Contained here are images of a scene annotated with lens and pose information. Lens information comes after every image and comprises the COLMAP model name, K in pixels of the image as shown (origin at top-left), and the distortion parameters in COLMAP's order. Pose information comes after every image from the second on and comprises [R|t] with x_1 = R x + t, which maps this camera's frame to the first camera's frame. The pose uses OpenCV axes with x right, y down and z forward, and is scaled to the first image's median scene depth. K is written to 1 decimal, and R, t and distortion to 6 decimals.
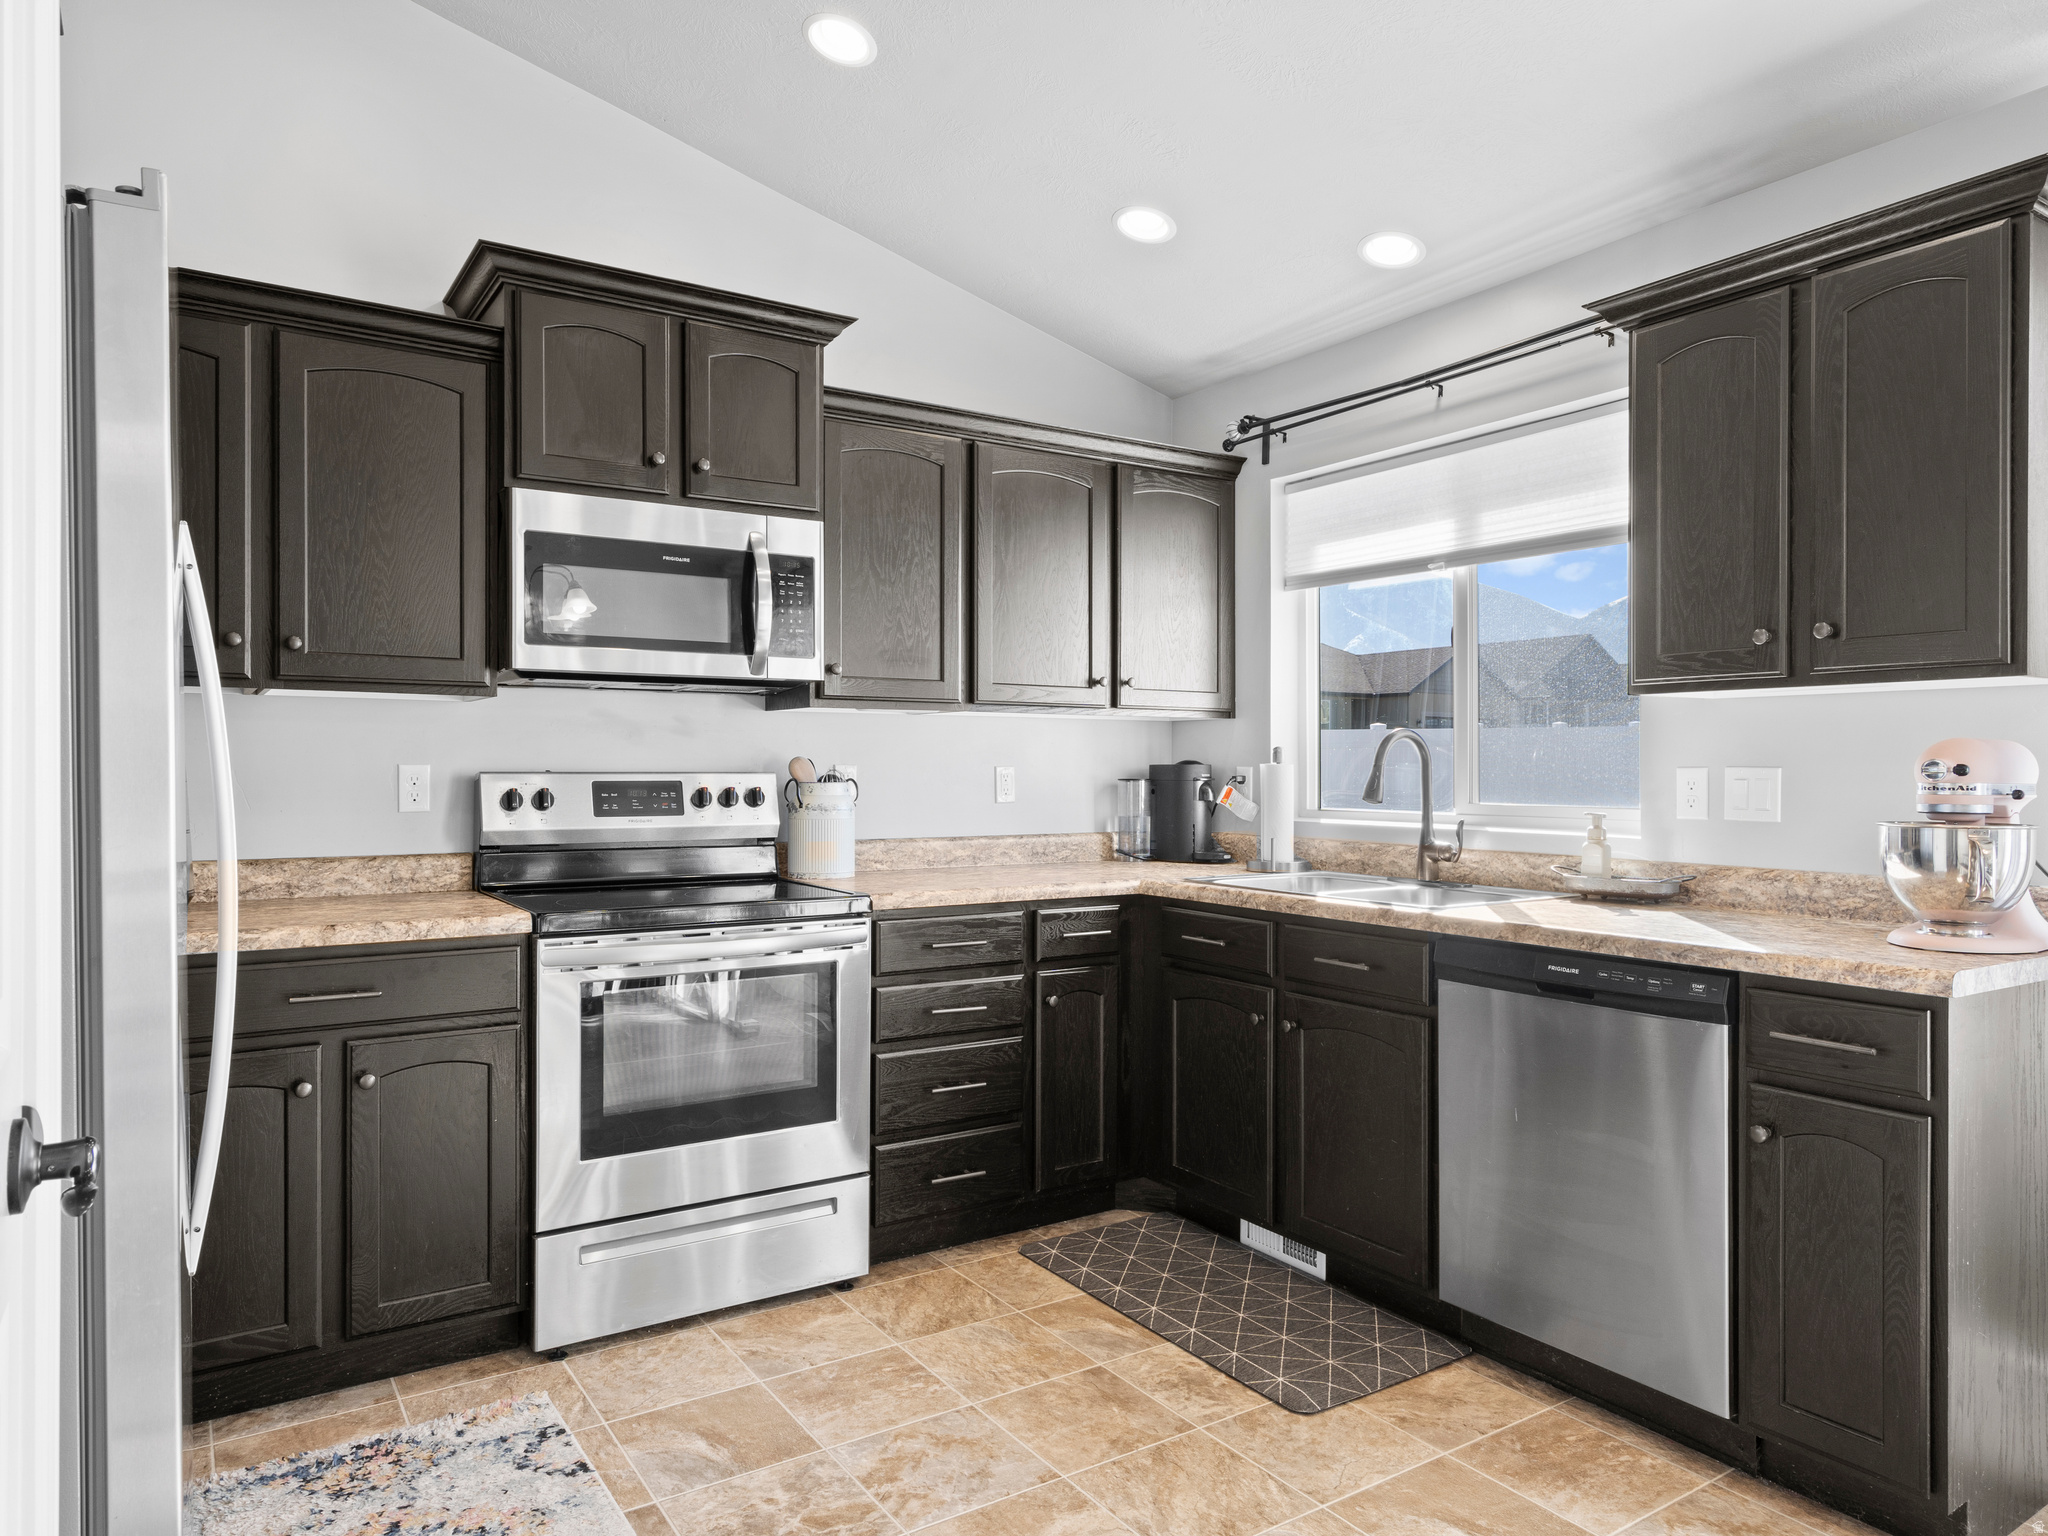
lens RADIAL K [[1303.2, 0, 1019.6], [0, 1303.2, 772.9], [0, 0, 1]] dist [0.004723, 0.004284]
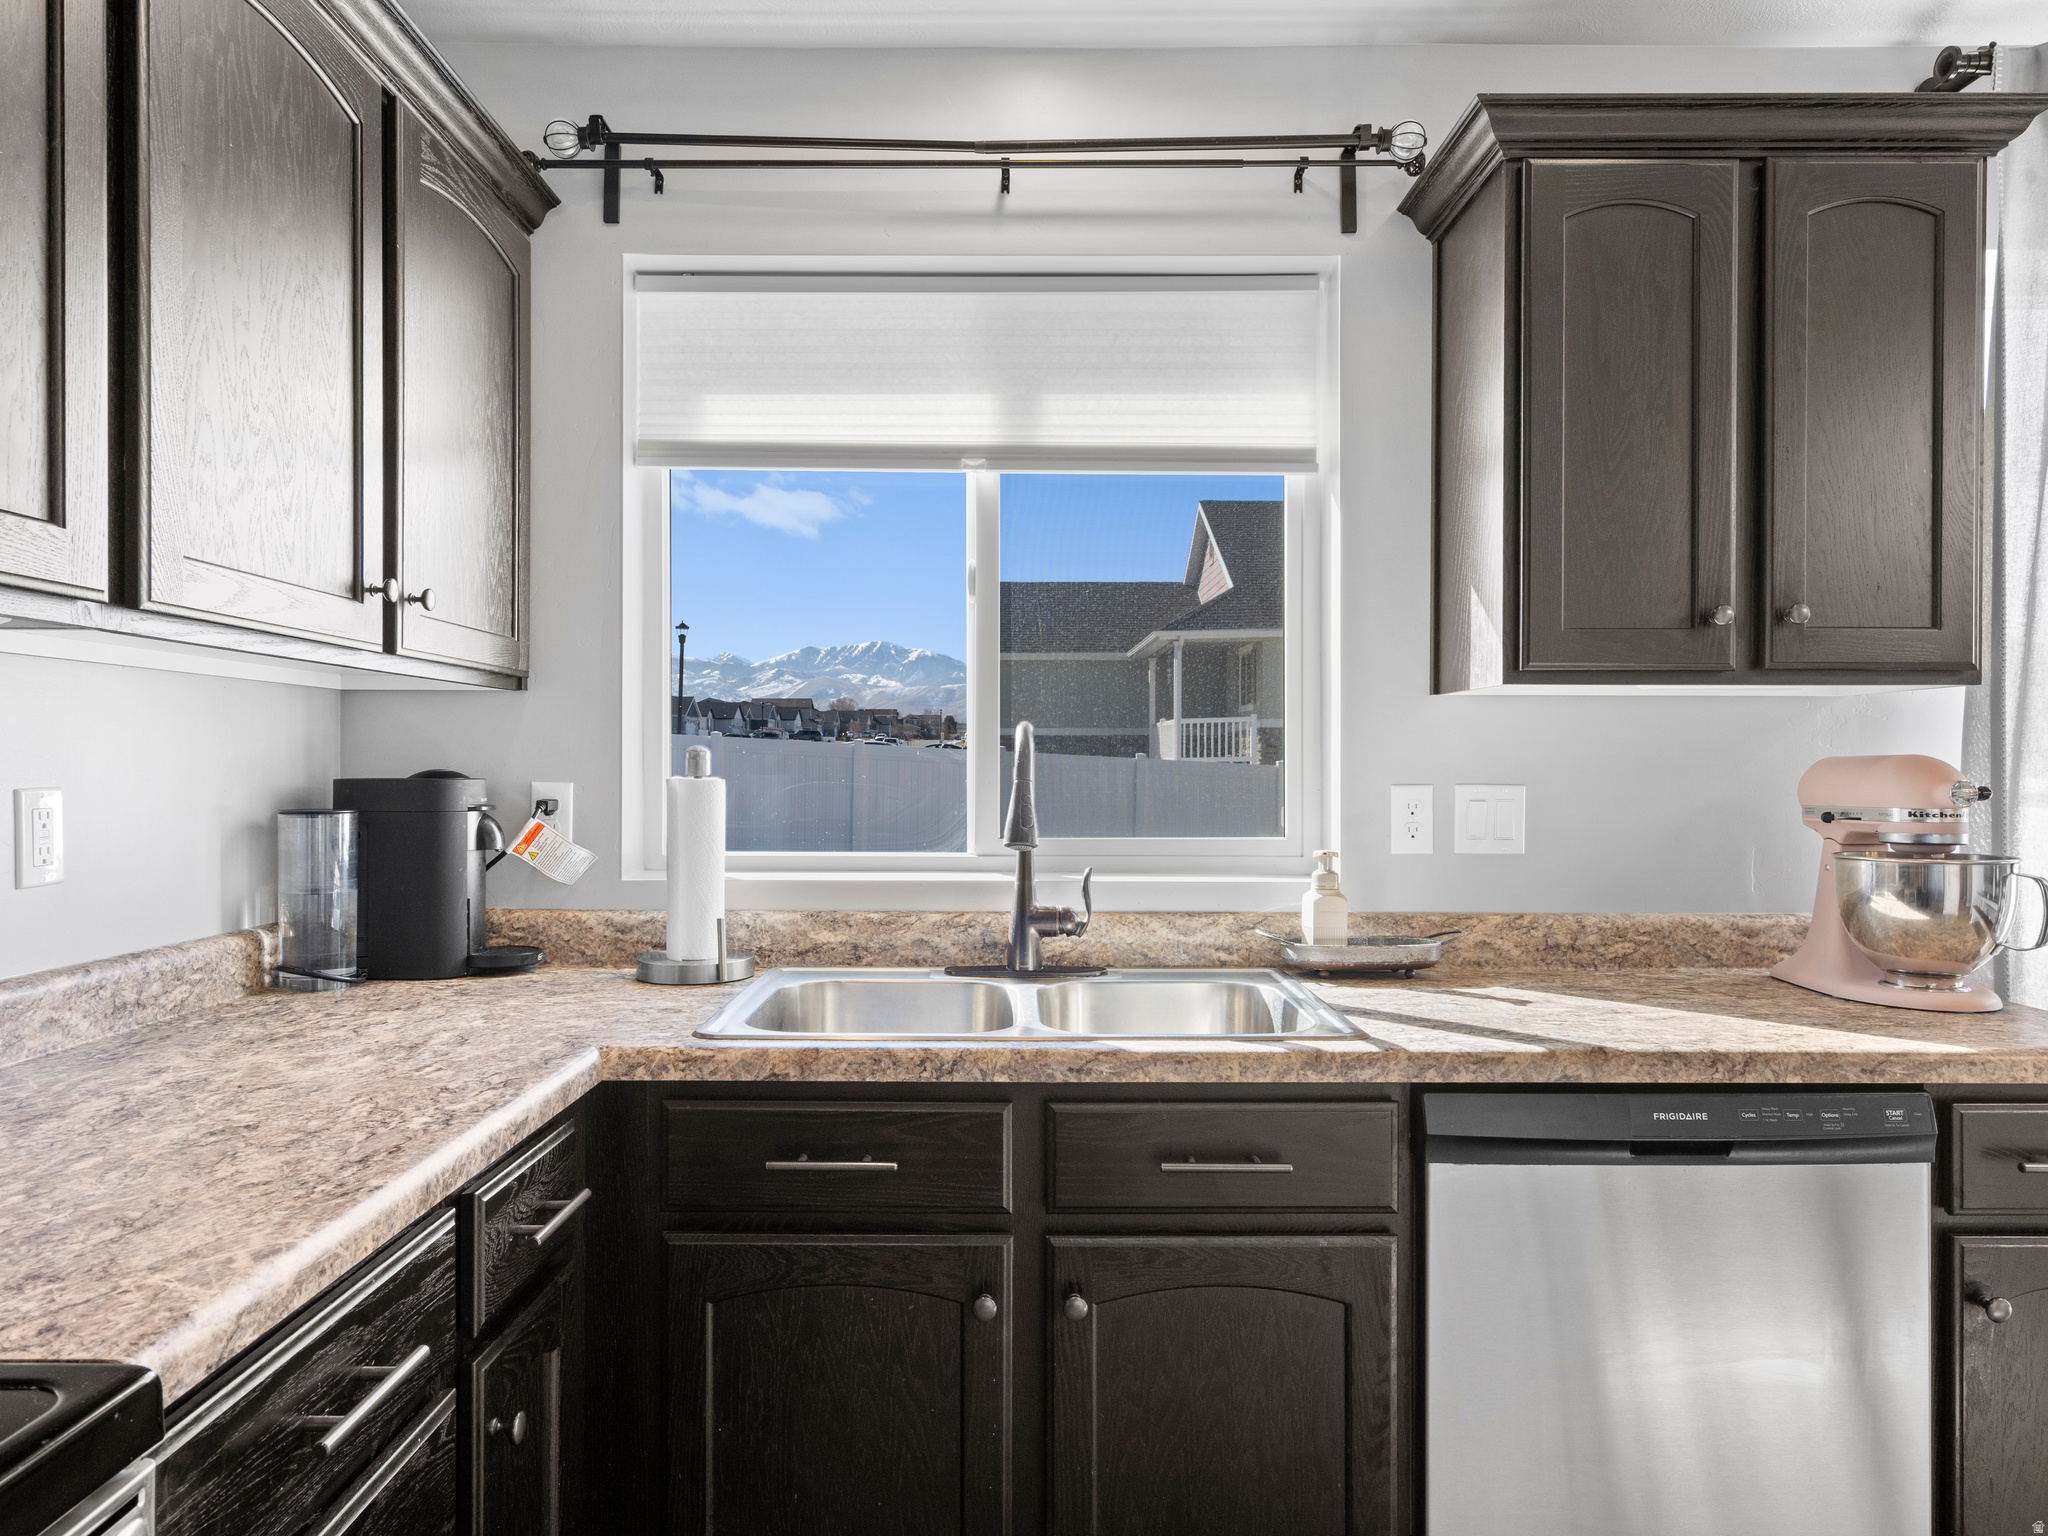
lens RADIAL K [[1303.2, 0, 1019.6], [0, 1303.2, 772.9], [0, 0, 1]] dist [0.004723, 0.004284]
pose [[0.546513, -0.003881, 0.837441, -0.255974], [0.000908, 0.999991, 0.004042, -0.015557], [-0.837450, -0.001449, 0.546512, 0.836914]]
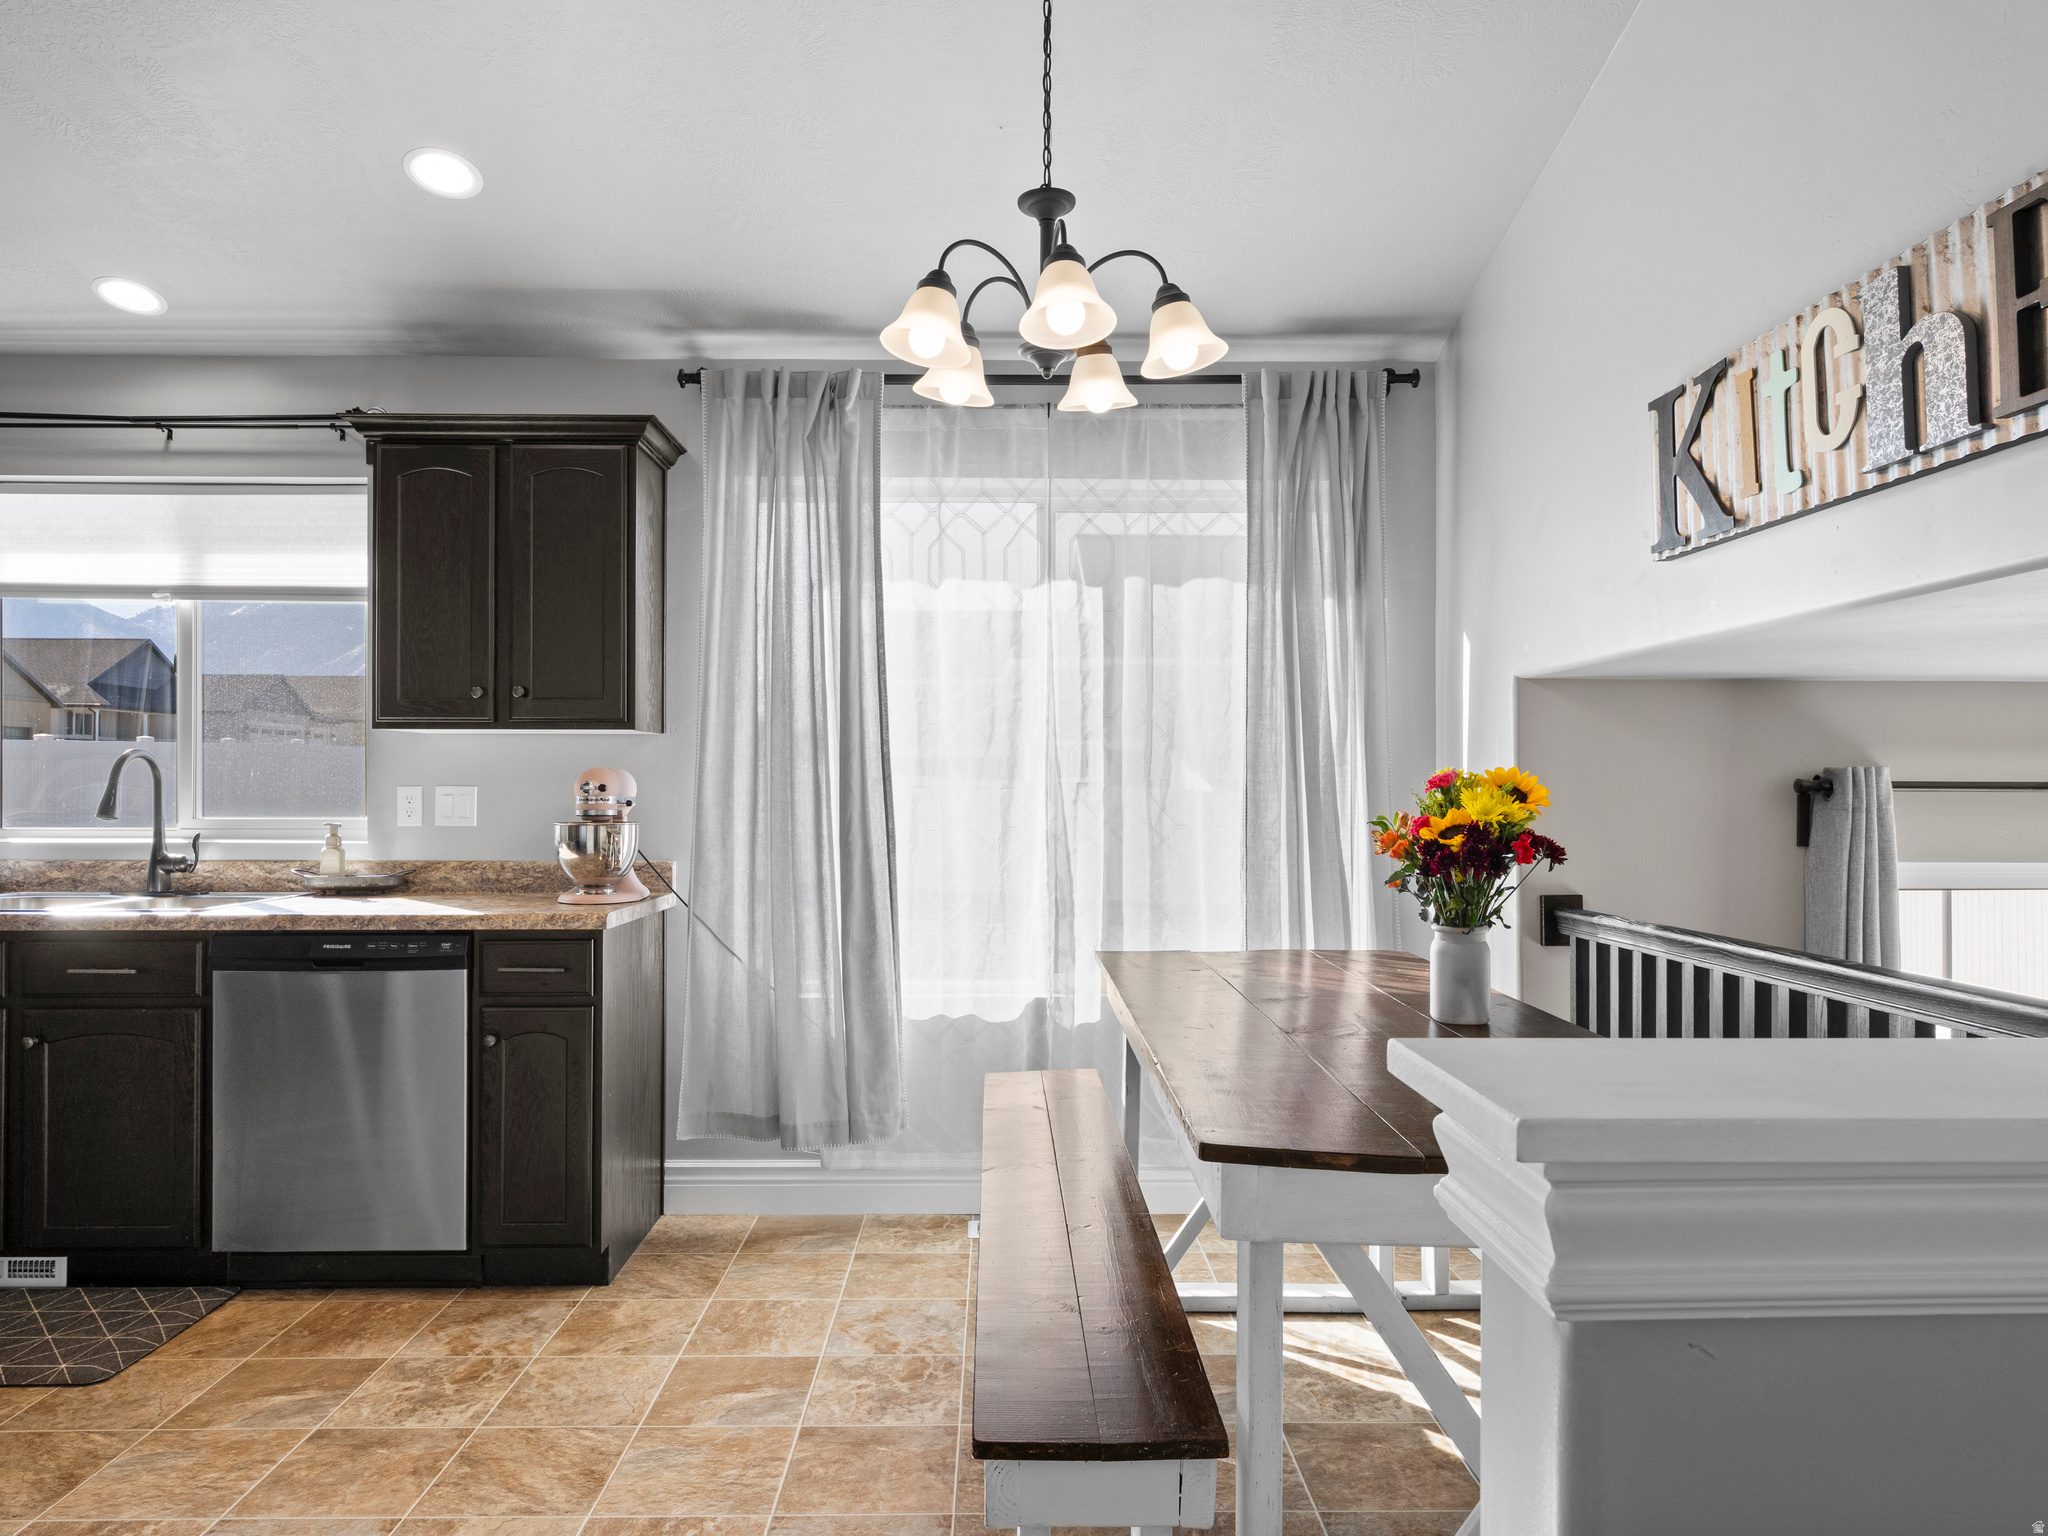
lens RADIAL K [[1297.0, 0, 1024.0], [0, 1297.0, 768.0], [0, 0, 1]] dist [-0.003854, 0.001336]
pose [[0.529872, 0.012644, 0.847984, -0.266147], [0.001860, 0.999869, -0.016071, -0.000151], [-0.848076, 0.010093, 0.529779, -0.204530]]
